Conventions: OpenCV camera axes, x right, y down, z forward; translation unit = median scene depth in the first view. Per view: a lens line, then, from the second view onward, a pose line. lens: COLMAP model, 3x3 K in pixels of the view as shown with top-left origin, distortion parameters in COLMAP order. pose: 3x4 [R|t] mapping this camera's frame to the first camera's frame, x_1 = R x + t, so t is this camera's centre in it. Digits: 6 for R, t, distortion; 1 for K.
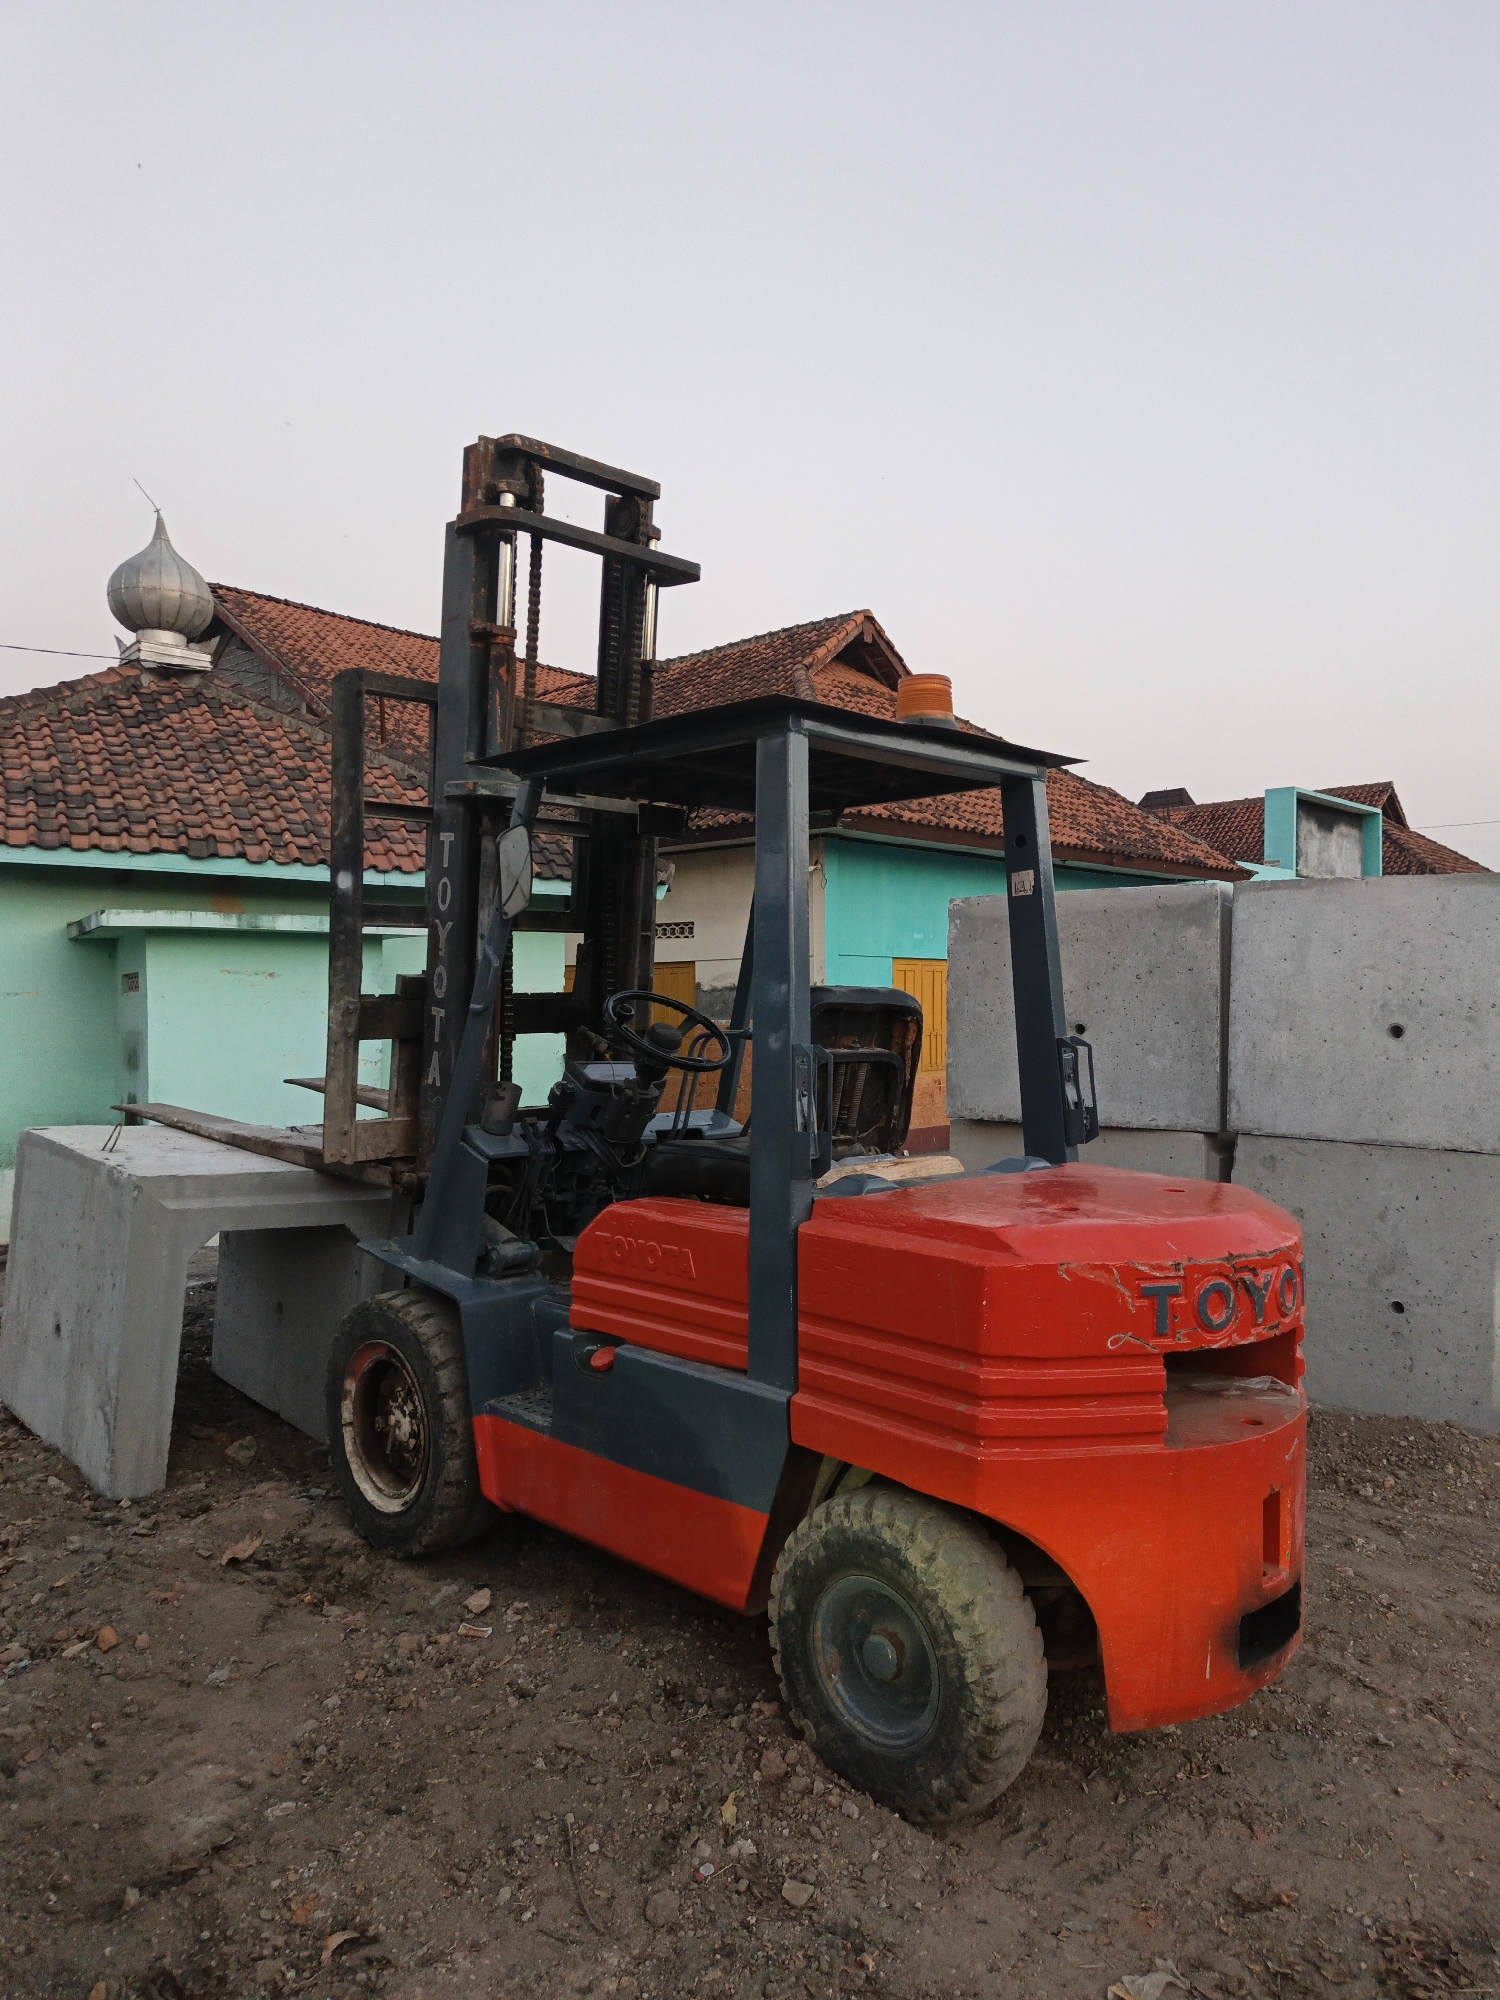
lens RADIAL K [[1366.3, 0, 770.9], [0, 1366.3, 1008.5], [0, 0, 1]] dist [0.042323, -0.041089]
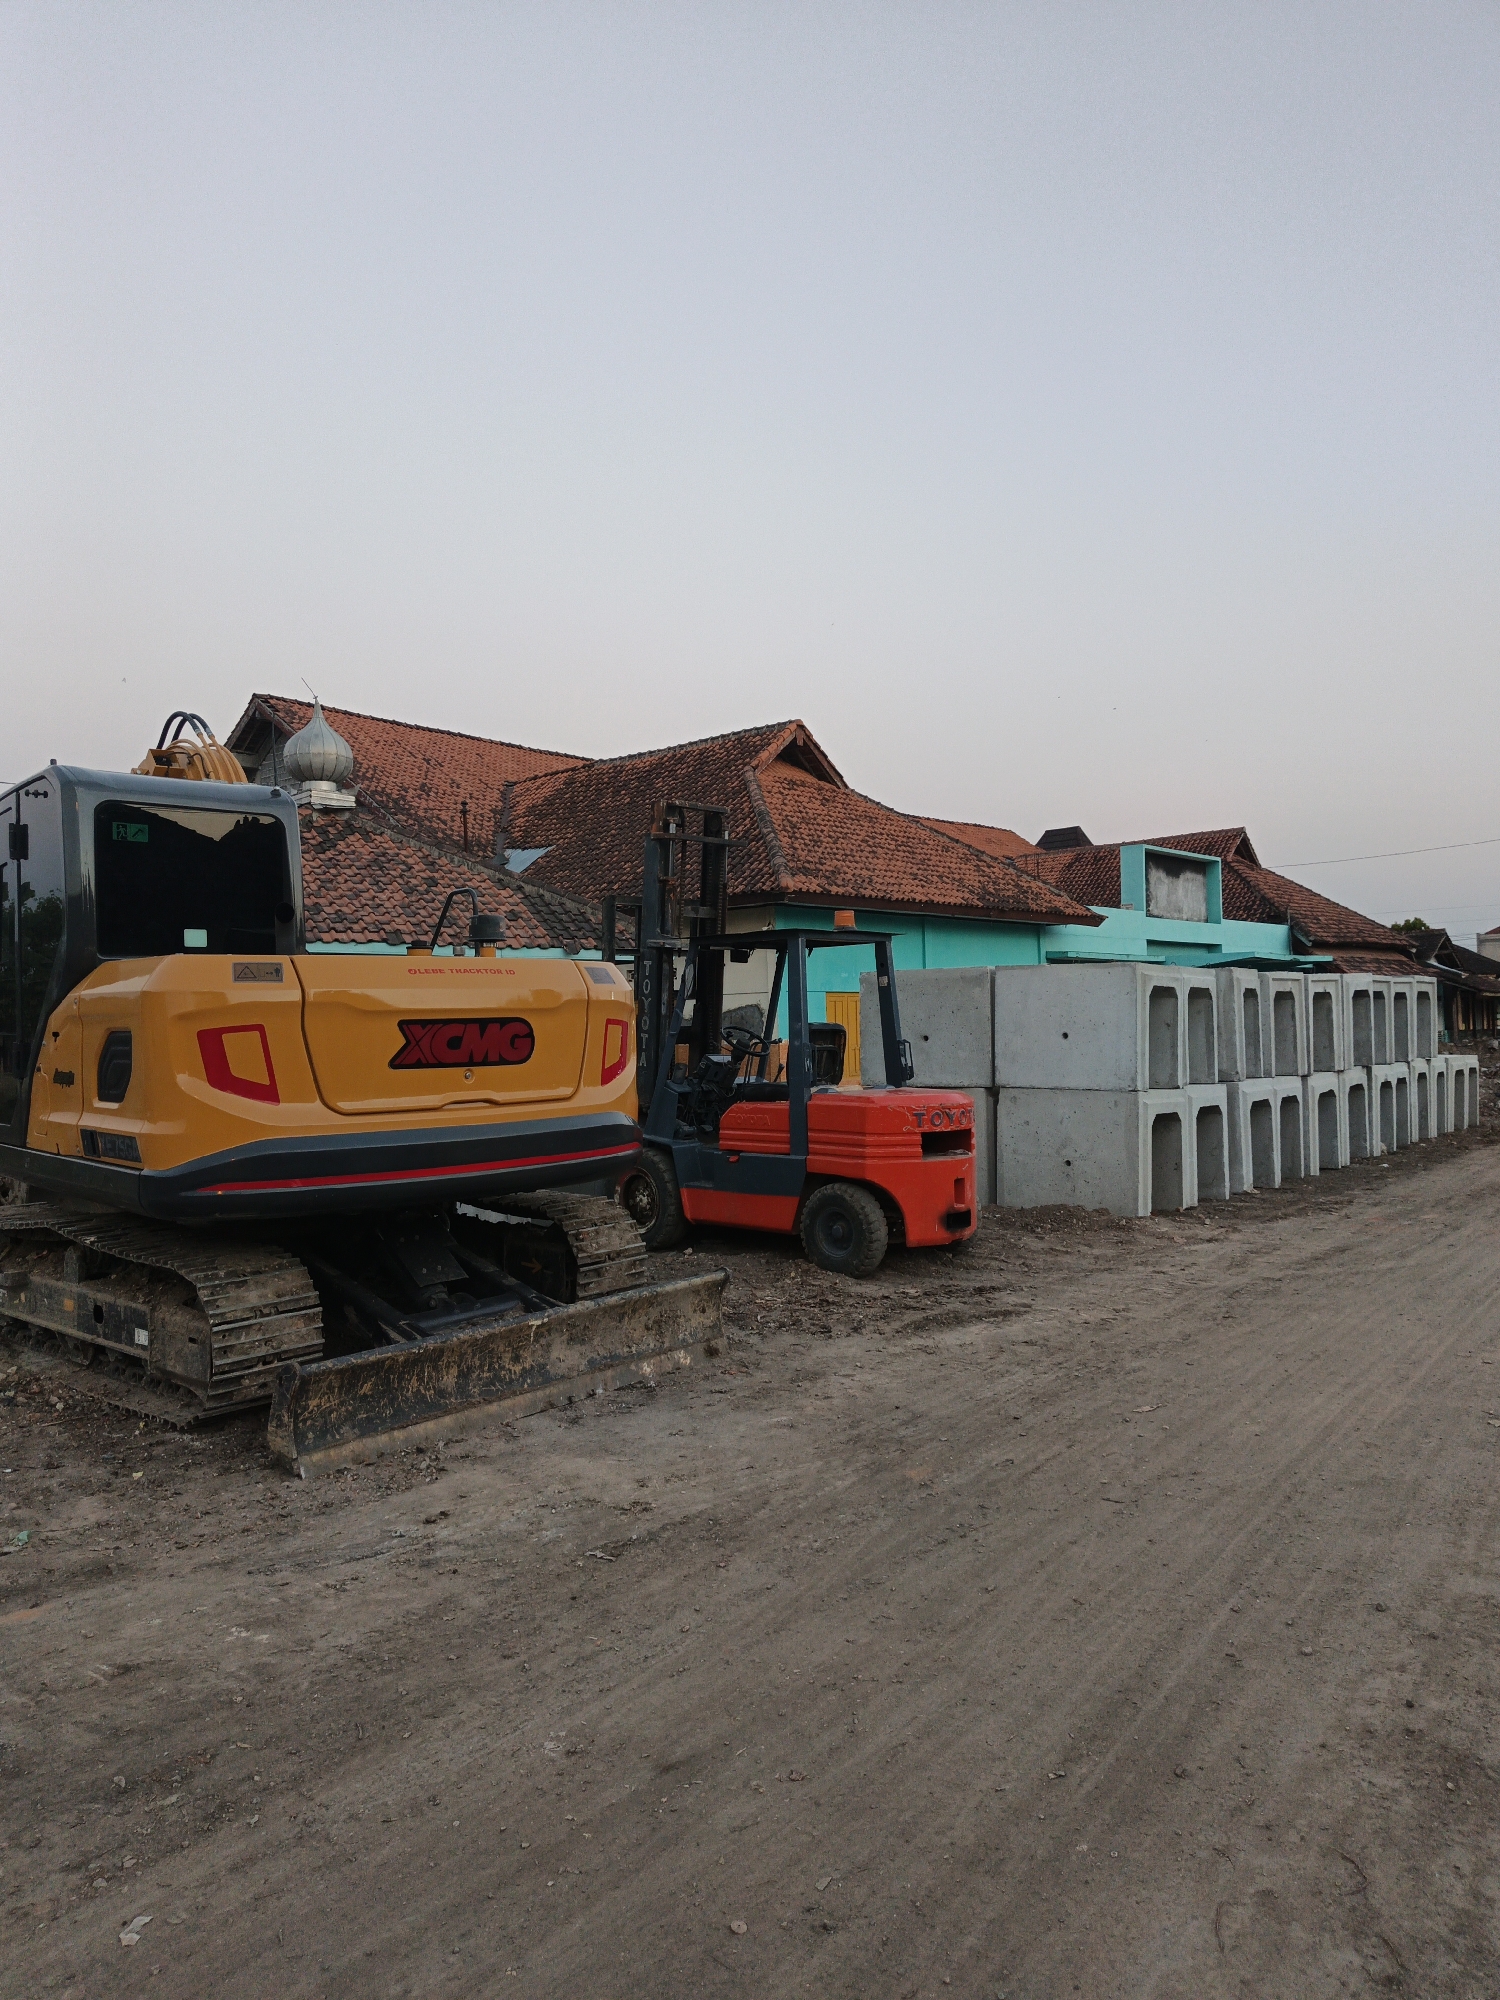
lens RADIAL K [[1366.3, 0, 770.9], [0, 1366.3, 1008.5], [0, 0, 1]] dist [0.042323, -0.041089]
pose [[0.998400, -0.020296, 0.052770, -0.052233], [0.021175, 0.999645, -0.016150, -0.000519], [-0.052423, 0.017241, 0.998476, -0.490311]]
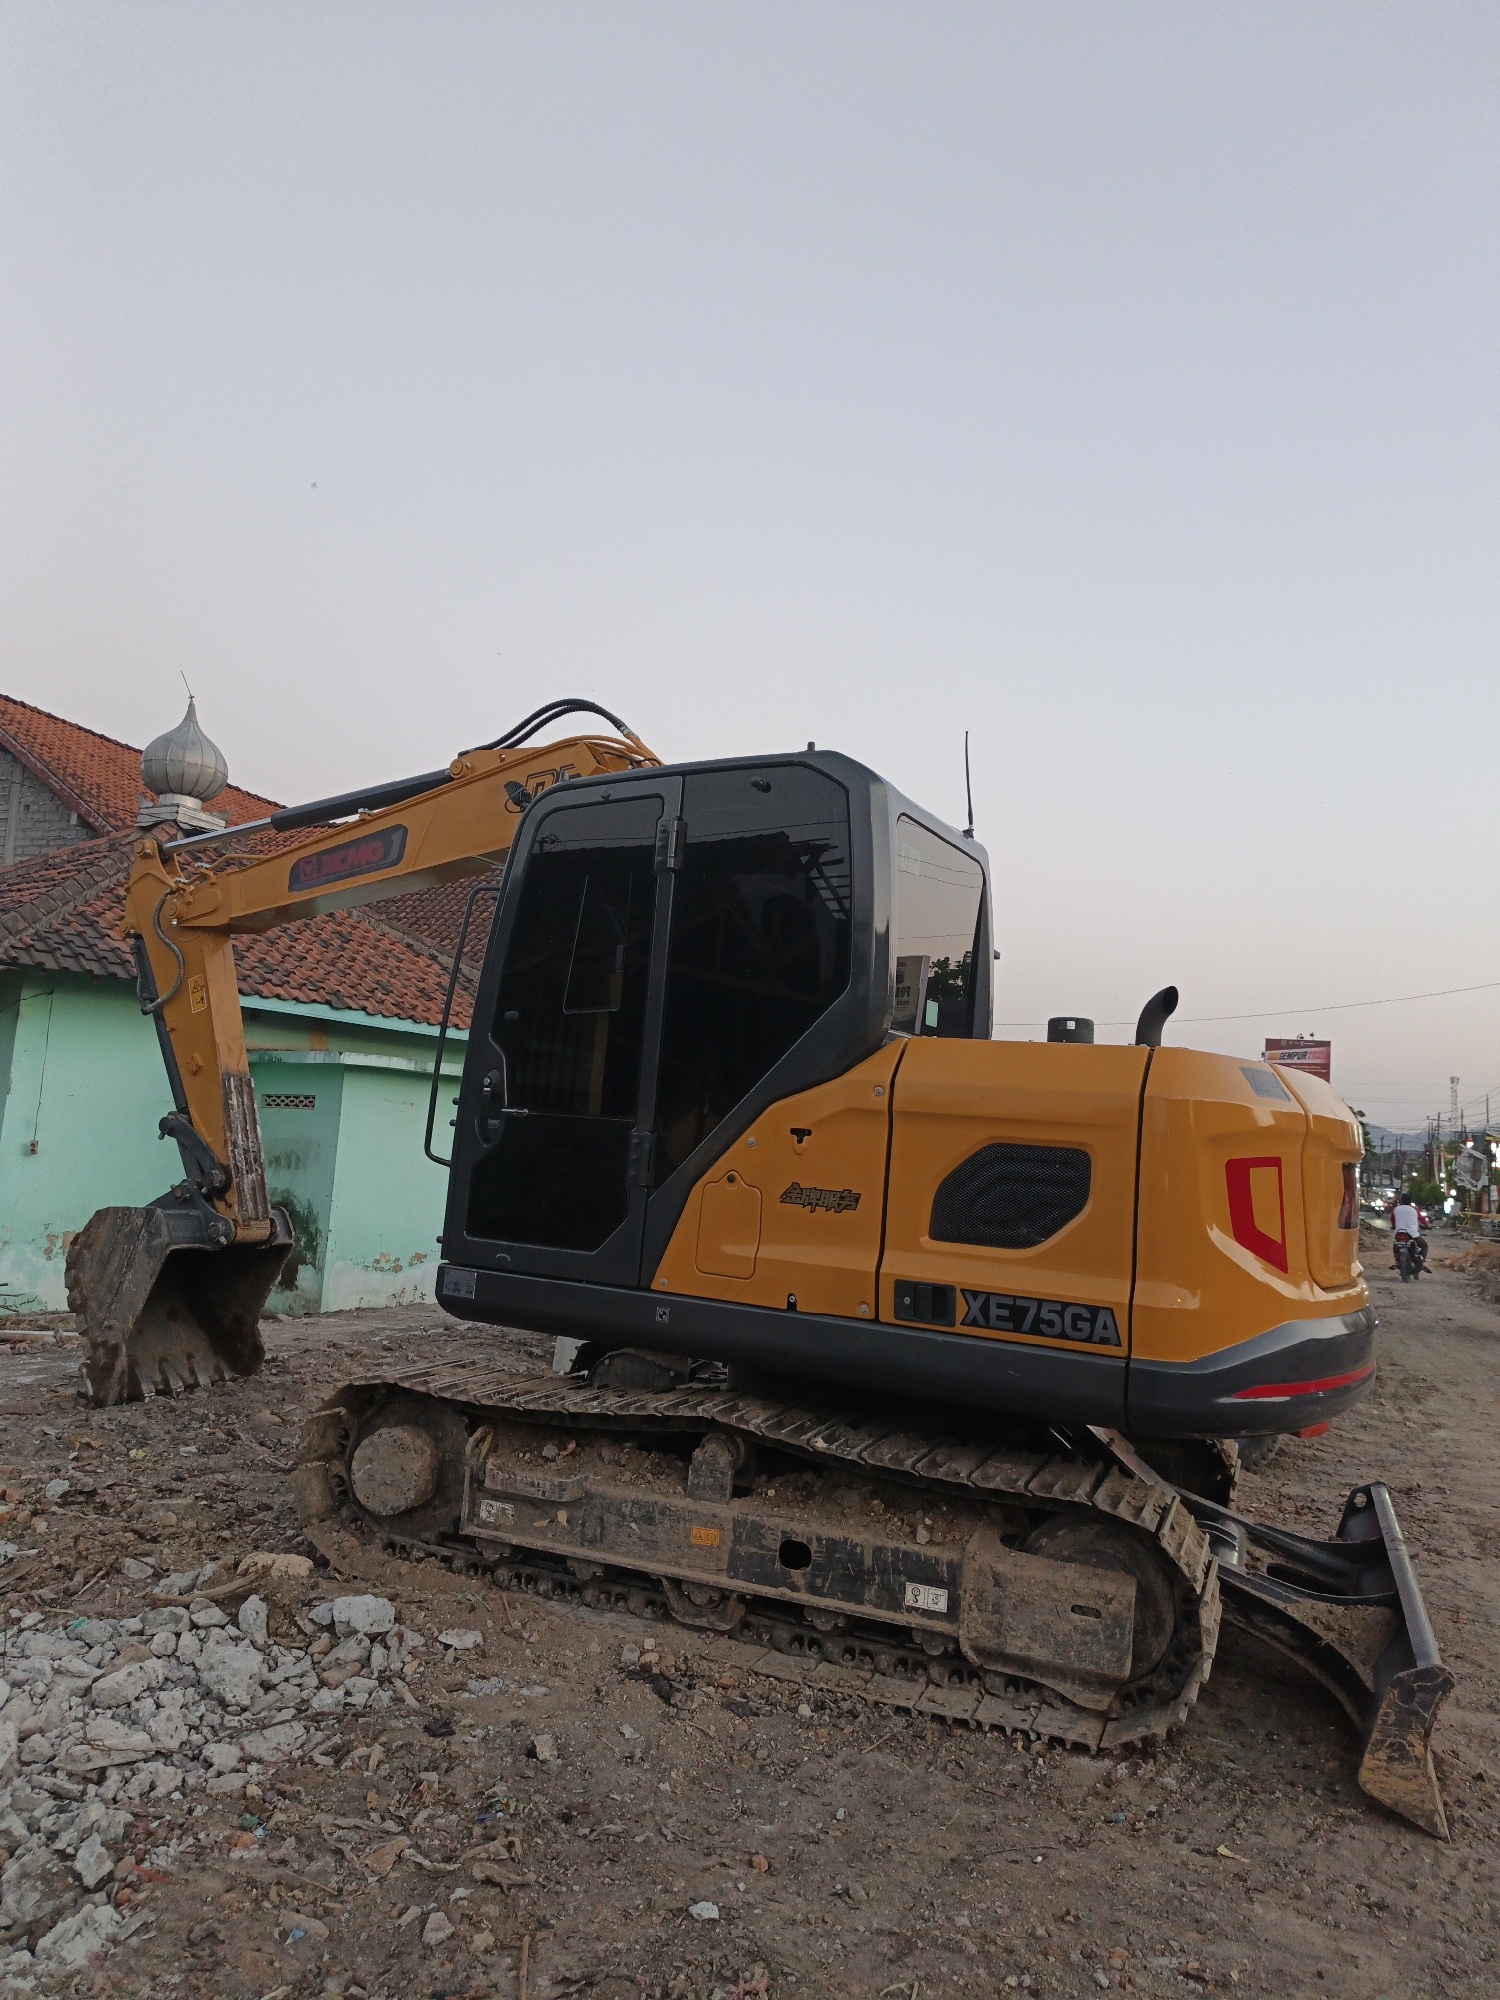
lens RADIAL K [[1366.3, 0, 770.9], [0, 1366.3, 1008.5], [0, 0, 1]] dist [0.042323, -0.041089]
pose [[0.923322, 0.097673, 0.371399, -0.418520], [-0.063087, 0.992554, -0.104190, 0.000277], [-0.378810, 0.072771, 0.922609, -0.290094]]
